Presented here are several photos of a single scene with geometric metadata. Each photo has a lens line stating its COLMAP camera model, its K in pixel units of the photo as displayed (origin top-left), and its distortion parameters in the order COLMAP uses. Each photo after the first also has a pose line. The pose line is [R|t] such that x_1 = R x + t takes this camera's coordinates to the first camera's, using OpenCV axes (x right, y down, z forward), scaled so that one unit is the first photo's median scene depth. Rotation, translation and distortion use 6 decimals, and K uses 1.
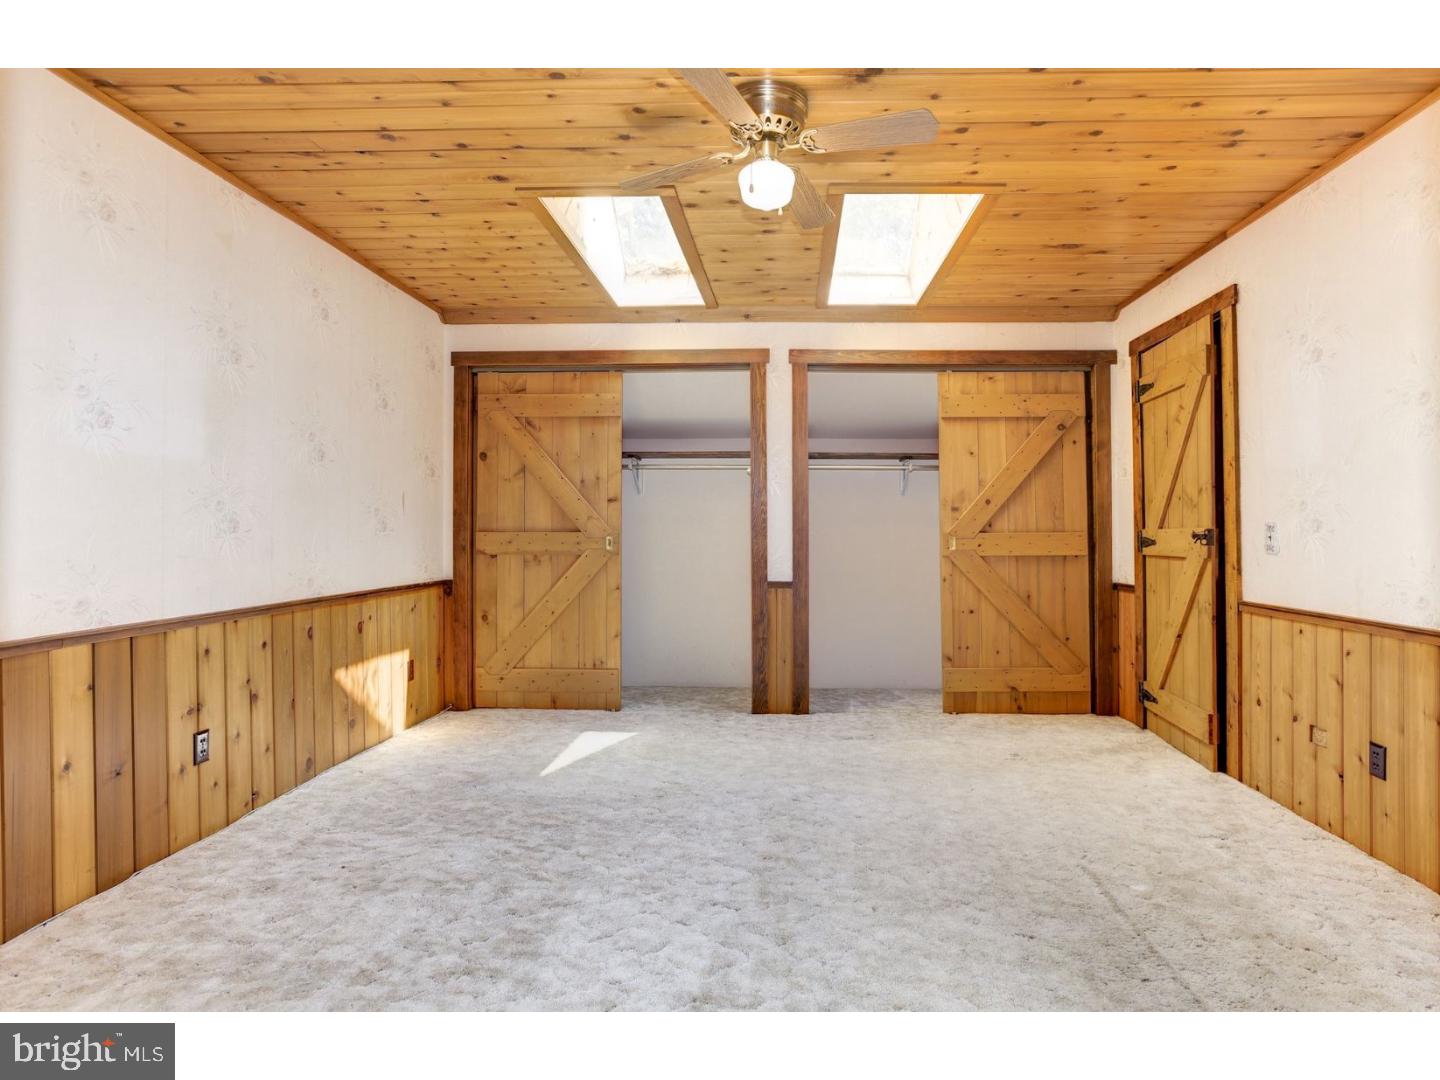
lens RADIAL K [[757.4, 0, 746.4], [0, 757.4, 536.8], [0, 0, 1]] dist [-0.002567, 0.000047]
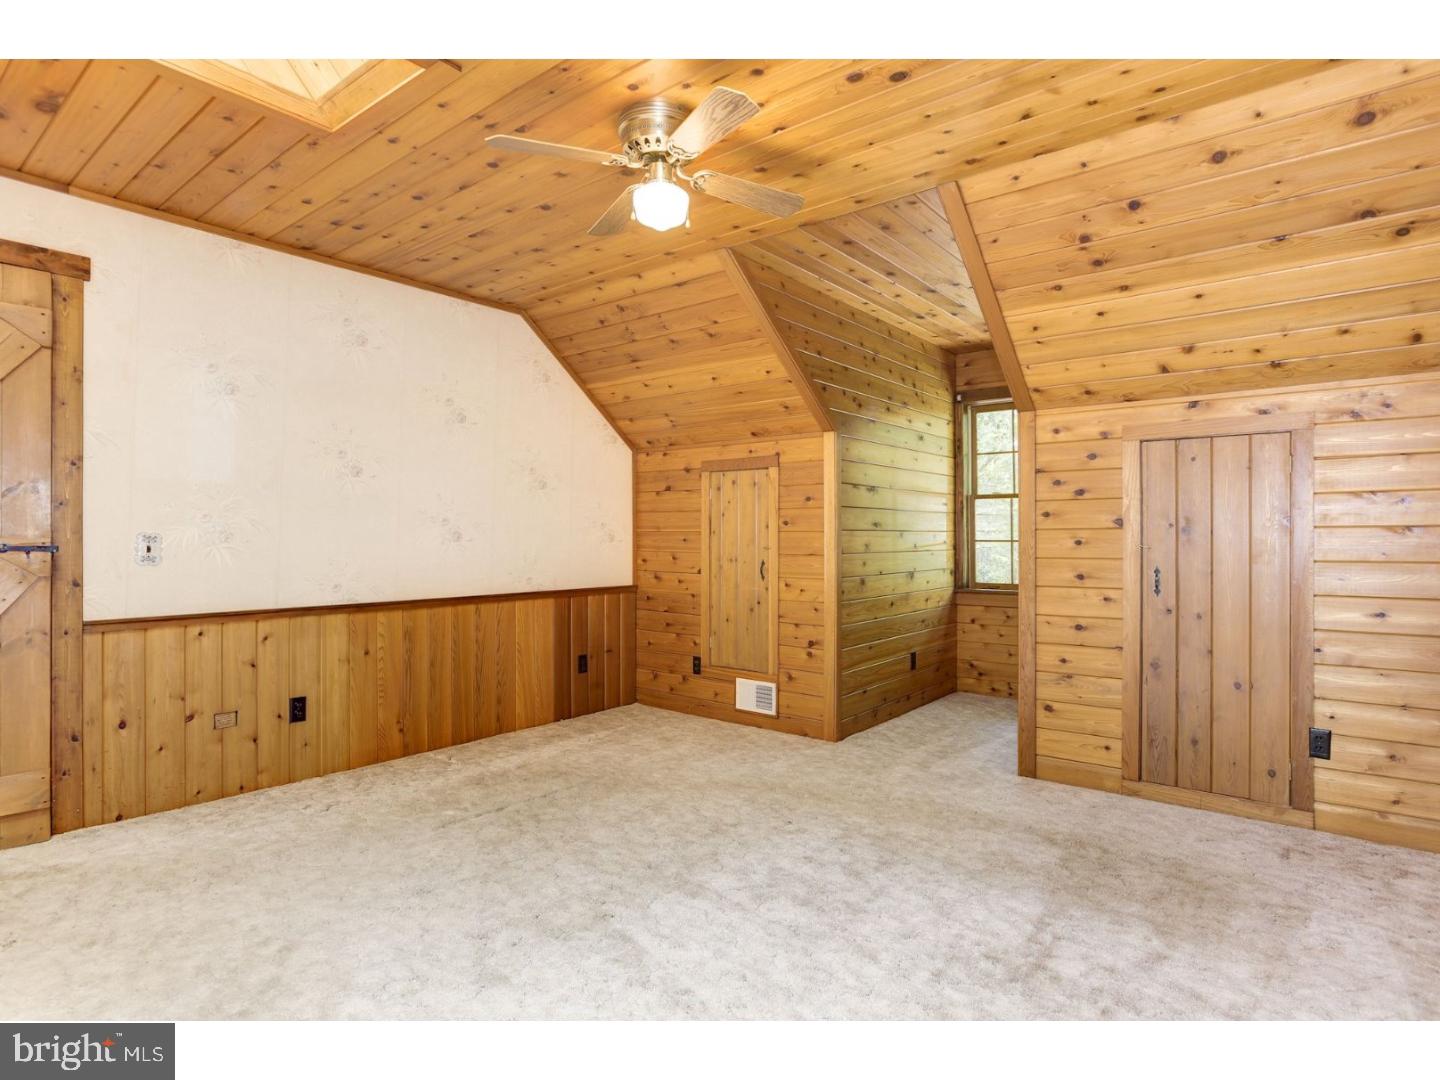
lens RADIAL K [[757.4, 0, 746.4], [0, 757.4, 536.8], [0, 0, 1]] dist [-0.002567, 0.000047]
pose [[-0.816298, -0.002137, 0.577627, -0.560181], [0.001626, 0.999981, 0.005996, -0.020067], [-0.577629, 0.005834, -0.816279, 1.503873]]
